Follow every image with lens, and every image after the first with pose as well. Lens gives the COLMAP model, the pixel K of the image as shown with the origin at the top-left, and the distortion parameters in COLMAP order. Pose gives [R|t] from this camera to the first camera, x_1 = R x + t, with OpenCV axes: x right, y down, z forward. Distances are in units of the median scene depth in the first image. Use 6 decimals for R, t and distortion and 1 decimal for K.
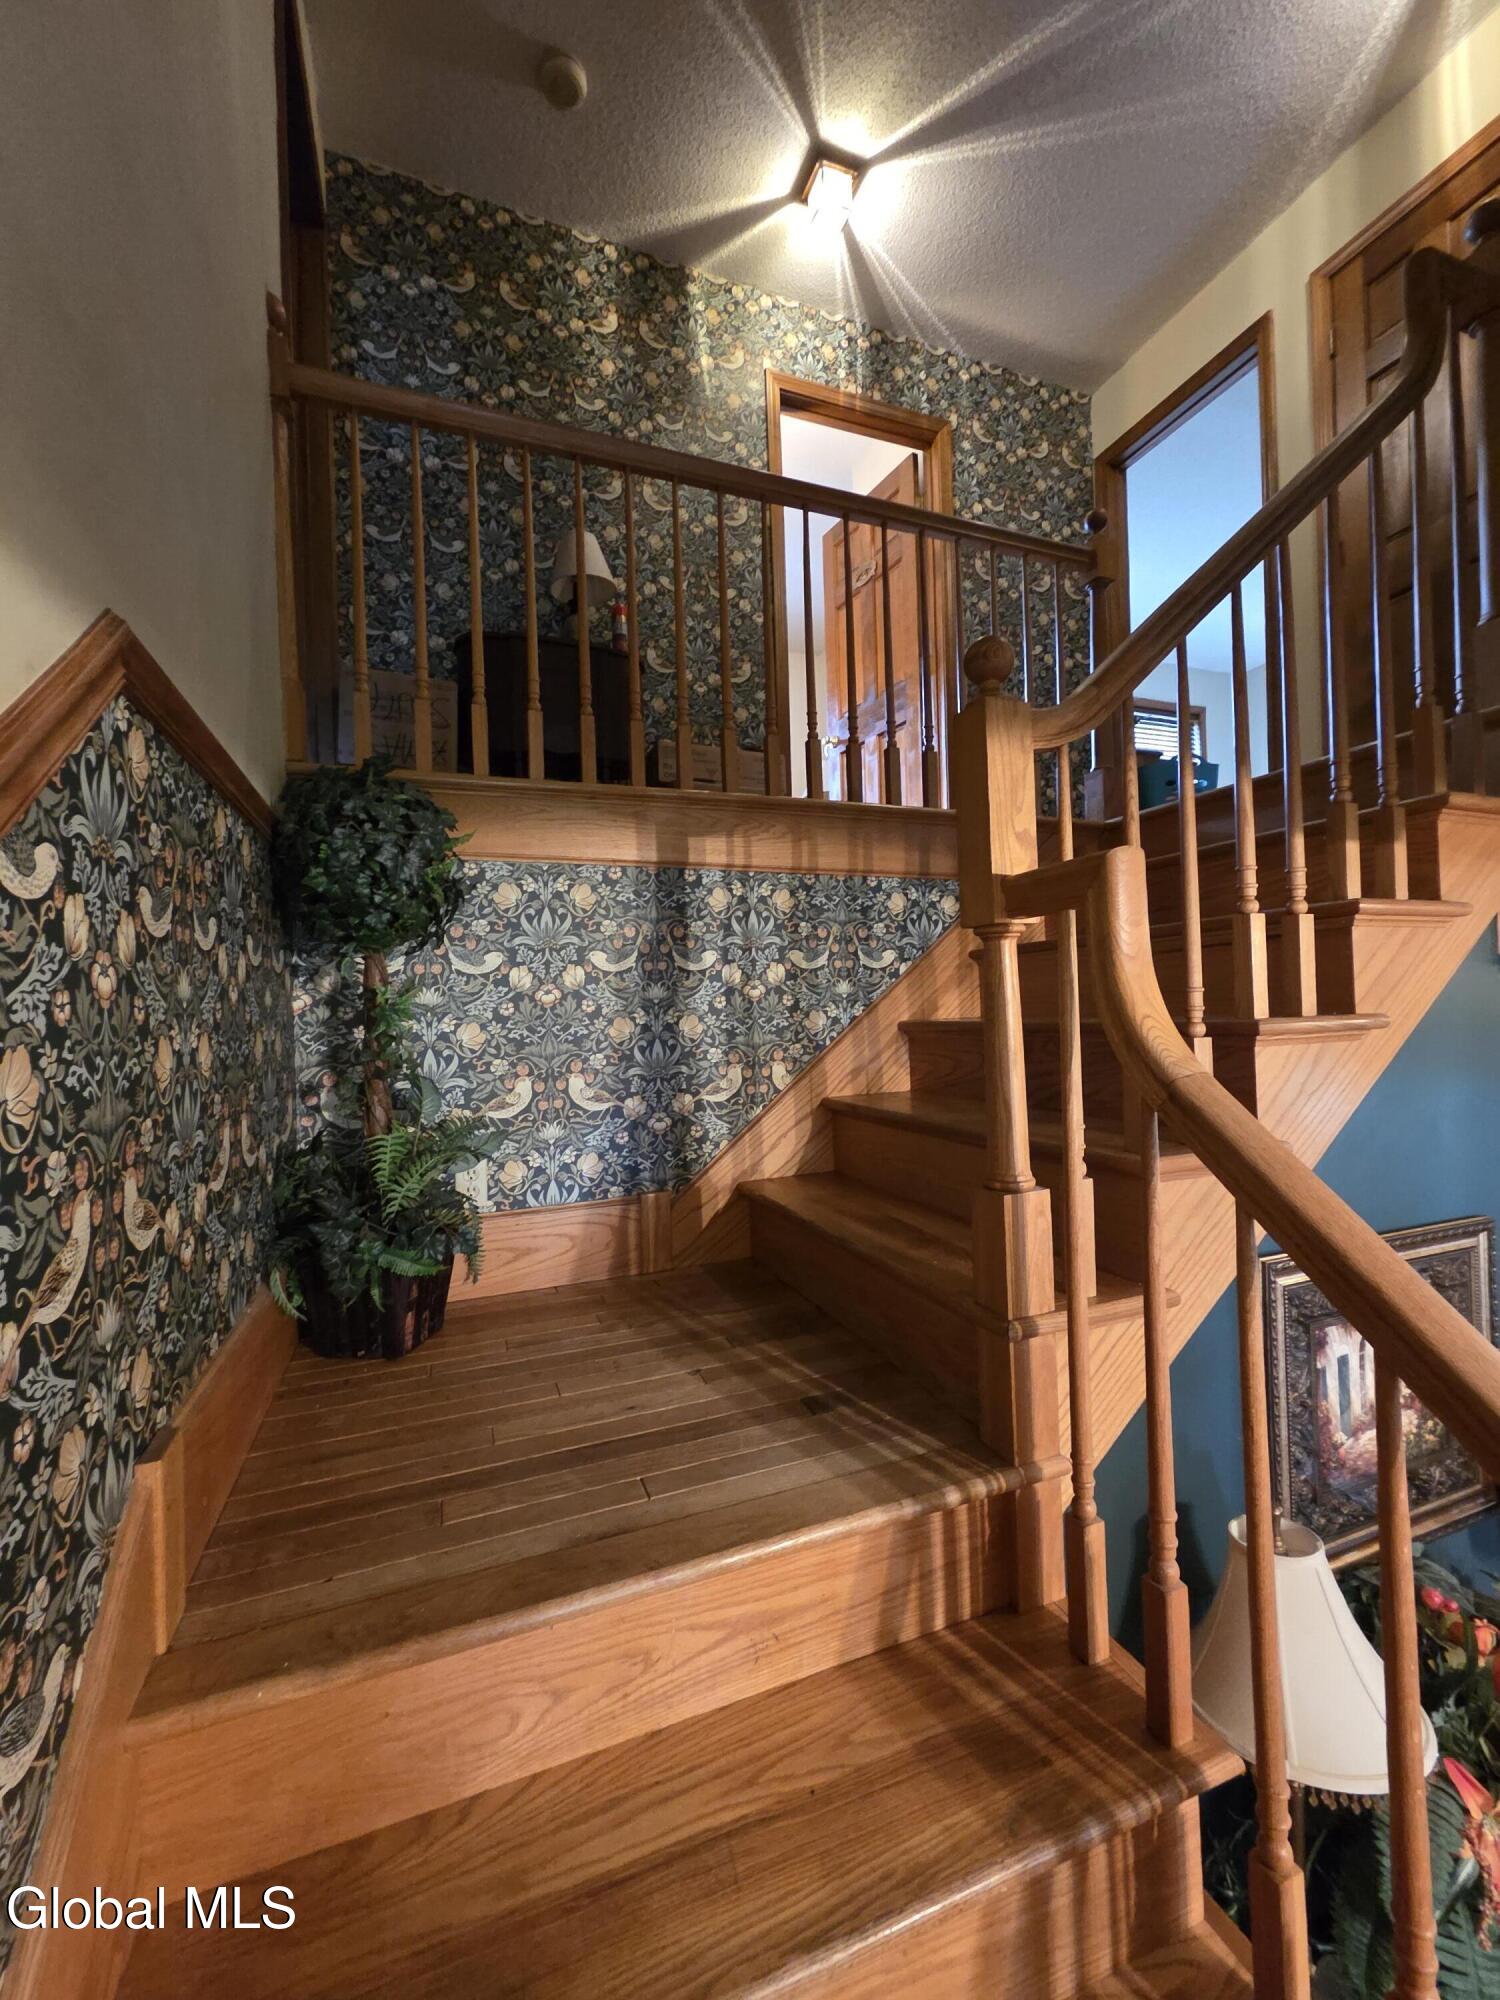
lens RADIAL K [[816.8, 0, 754.4], [0, 816.8, 1005.1], [0, 0, 1]] dist [0.002996, 0.000144]
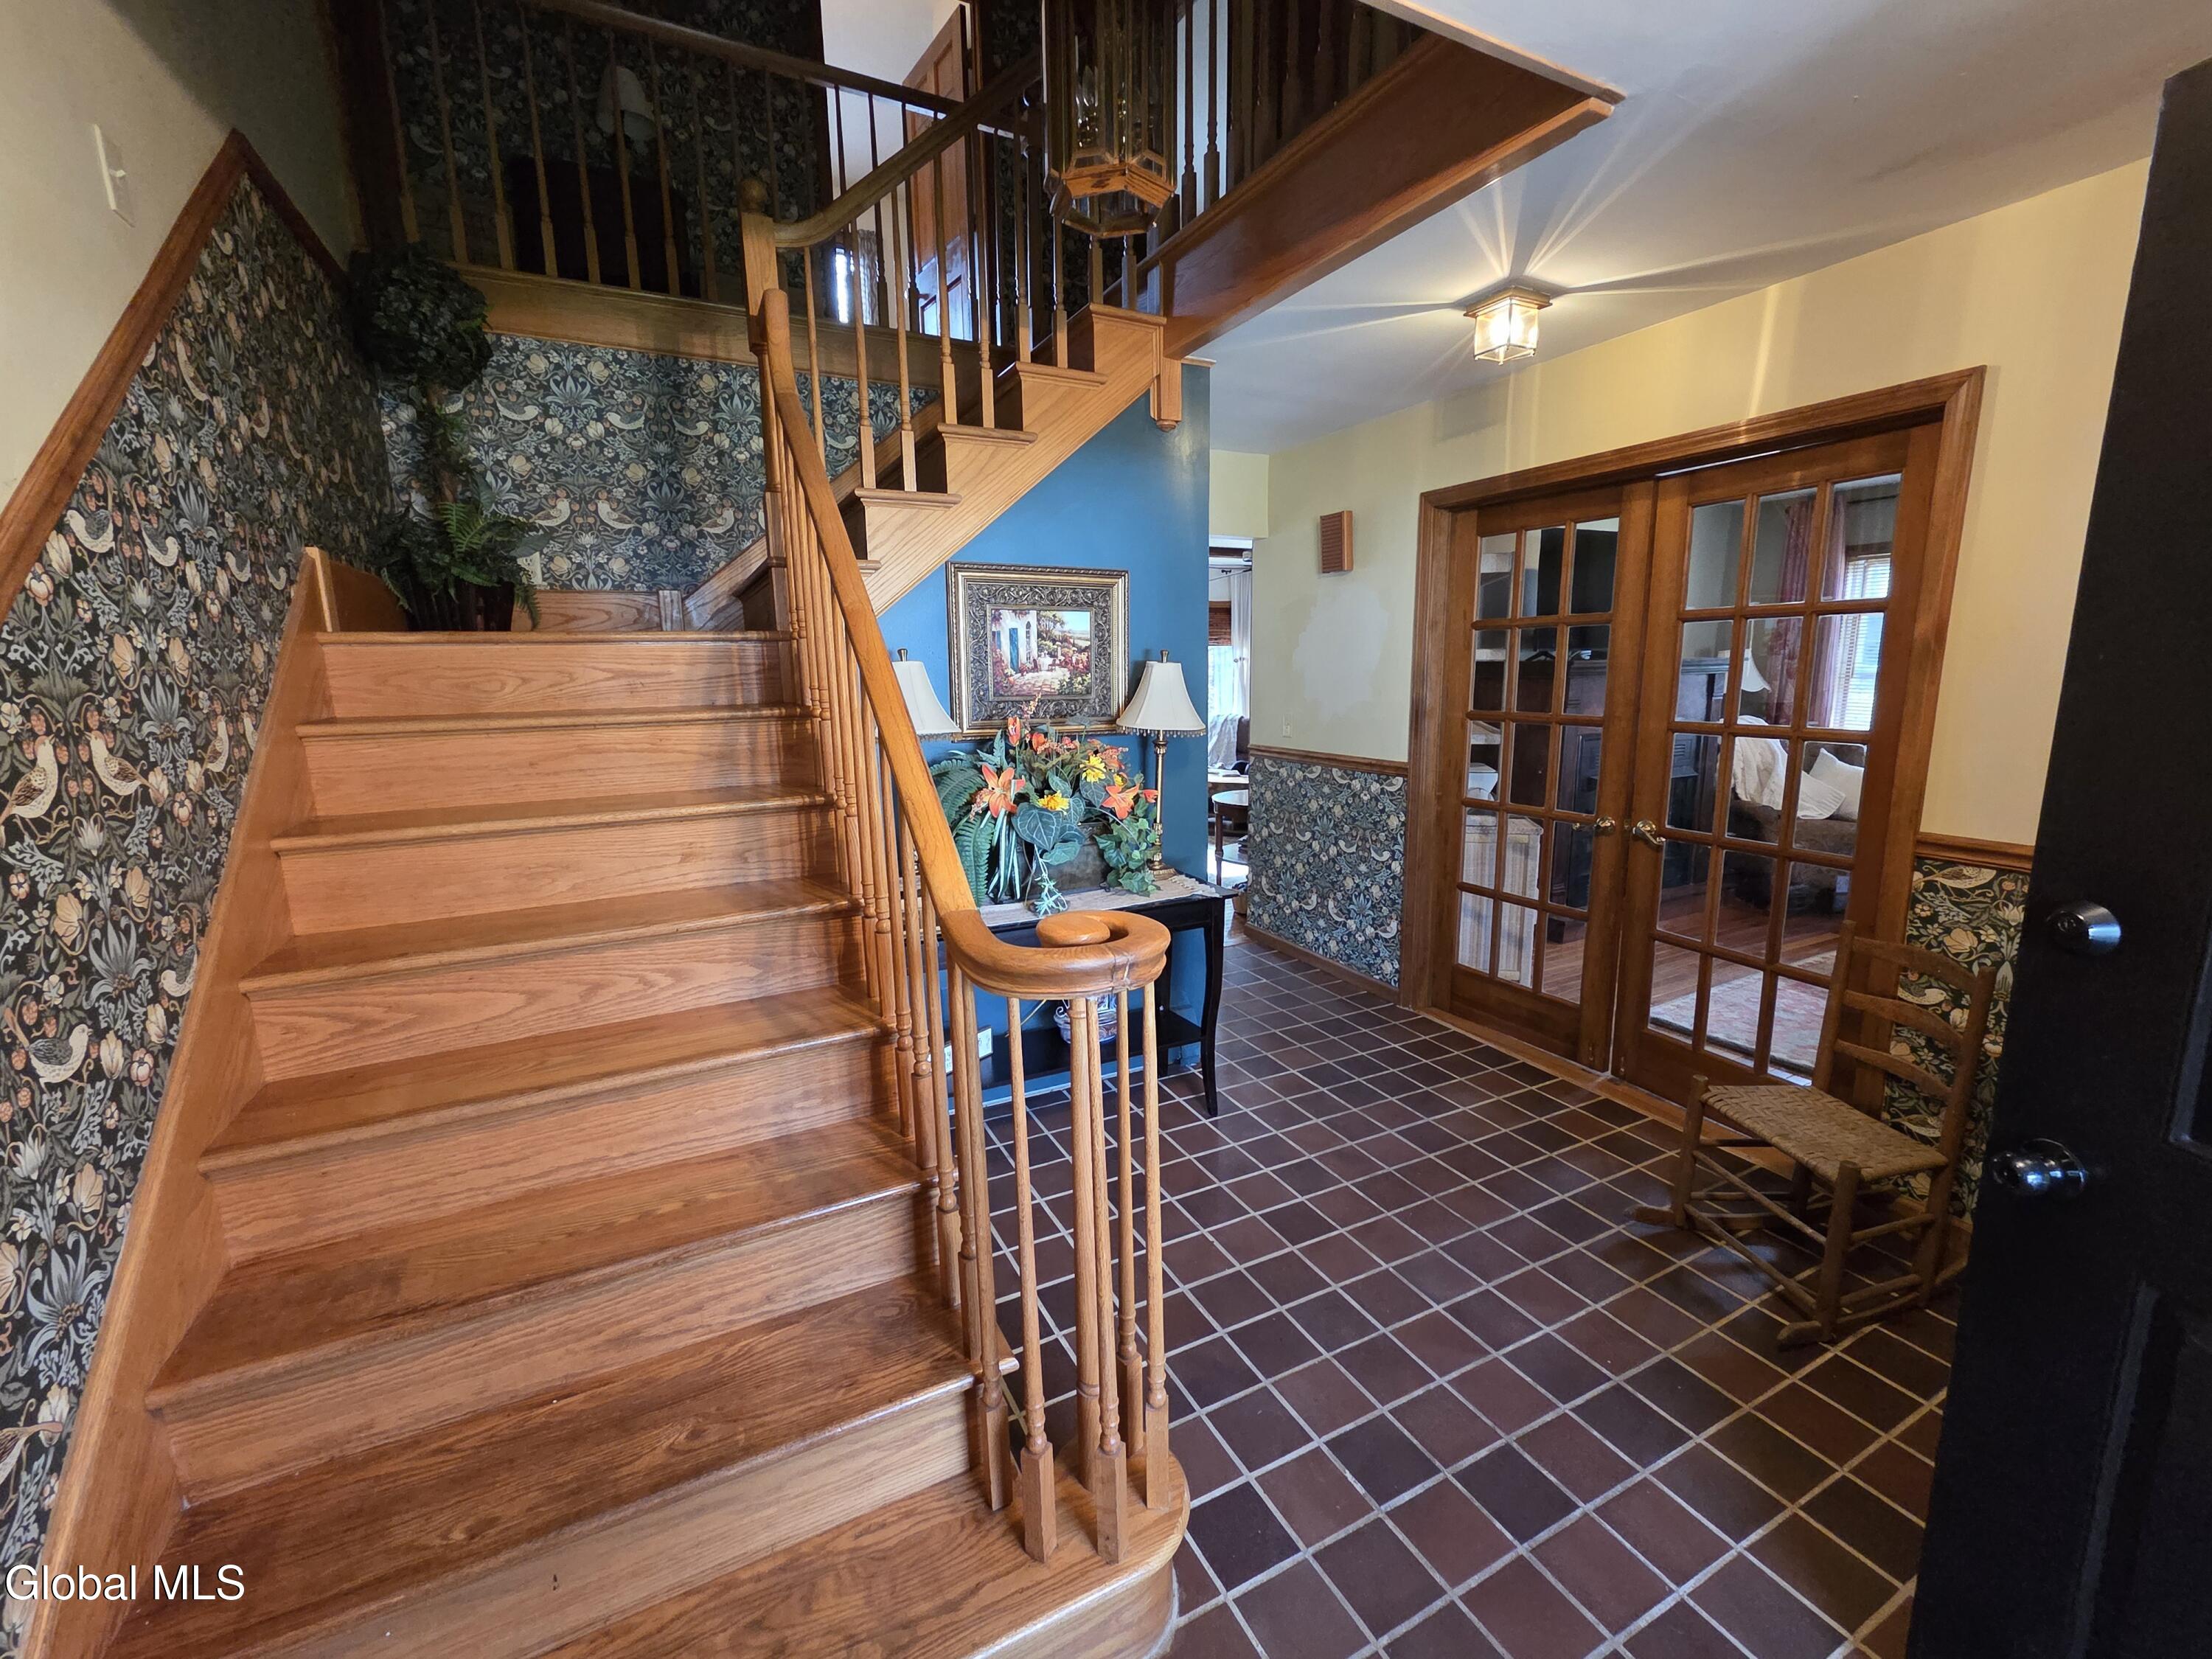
lens RADIAL K [[903.4, 0, 1104.2], [0, 903.4, 826.3], [0, 0, 1]] dist [0.002996, 0.000144]
pose [[0.994979, -0.004829, 0.099971, 0.510603], [-0.013446, 0.983331, 0.181326, 0.353151], [-0.099180, -0.181760, 0.978329, -0.778419]]
